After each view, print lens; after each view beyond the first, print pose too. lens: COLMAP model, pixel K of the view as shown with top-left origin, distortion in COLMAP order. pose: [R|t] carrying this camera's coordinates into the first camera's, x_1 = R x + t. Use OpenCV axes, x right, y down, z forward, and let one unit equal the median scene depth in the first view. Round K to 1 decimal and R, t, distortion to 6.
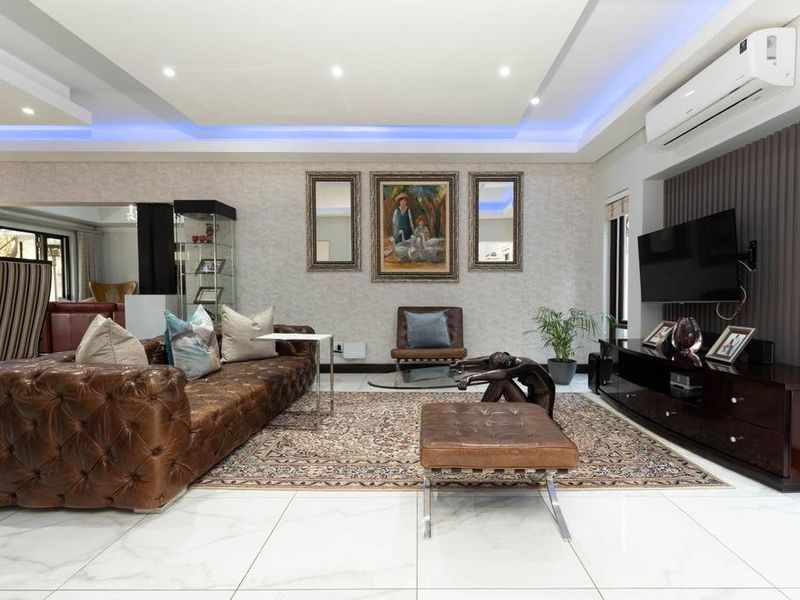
lens RADIAL K [[403.1, 0, 409.0], [0, 403.1, 310.6], [0, 0, 1]] dist [0.010780, -0.001295]
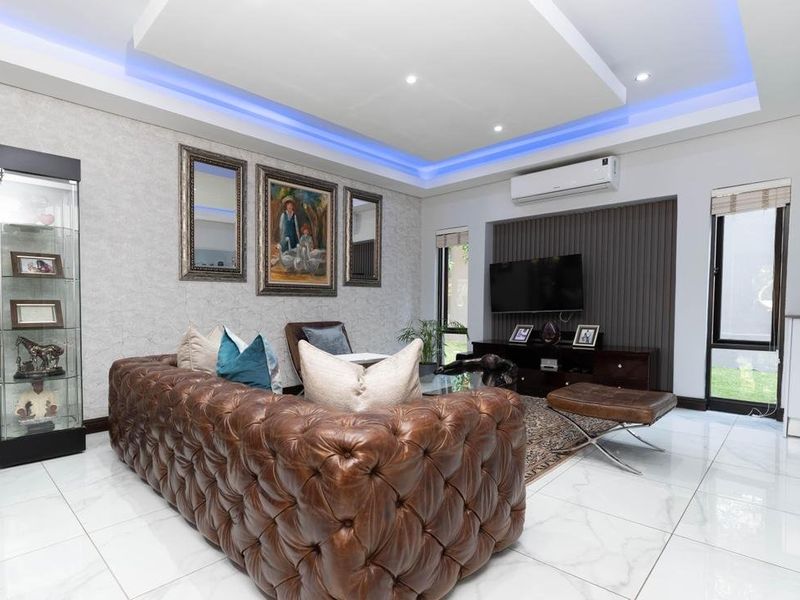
lens RADIAL K [[431.1, 0, 369.1], [0, 431.1, 334.1], [0, 0, 1]] dist [0.008768, -0.011420]
pose [[0.707543, -0.051433, 0.704796, -0.579246], [0.039345, 0.998668, 0.033380, -0.010096], [-0.705574, 0.004112, 0.708625, 0.198756]]
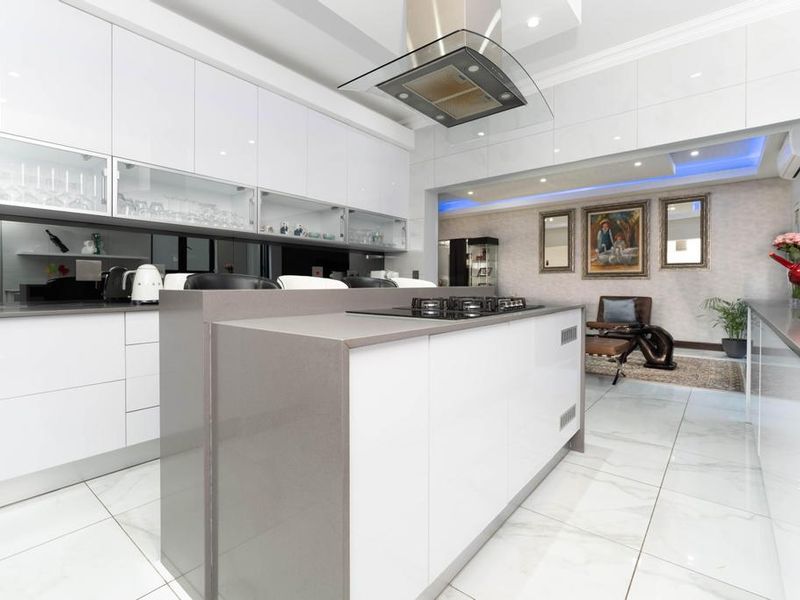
lens RADIAL K [[394.2, 0, 387.7], [0, 394.2, 295.1], [0, 0, 1]] dist [0.000232, -0.000532]
pose [[0.757239, 0.016064, -0.652941, 0.328864], [-0.023234, 0.999727, -0.002349, 0.008972], [0.652725, 0.016949, 0.757405, -0.607022]]
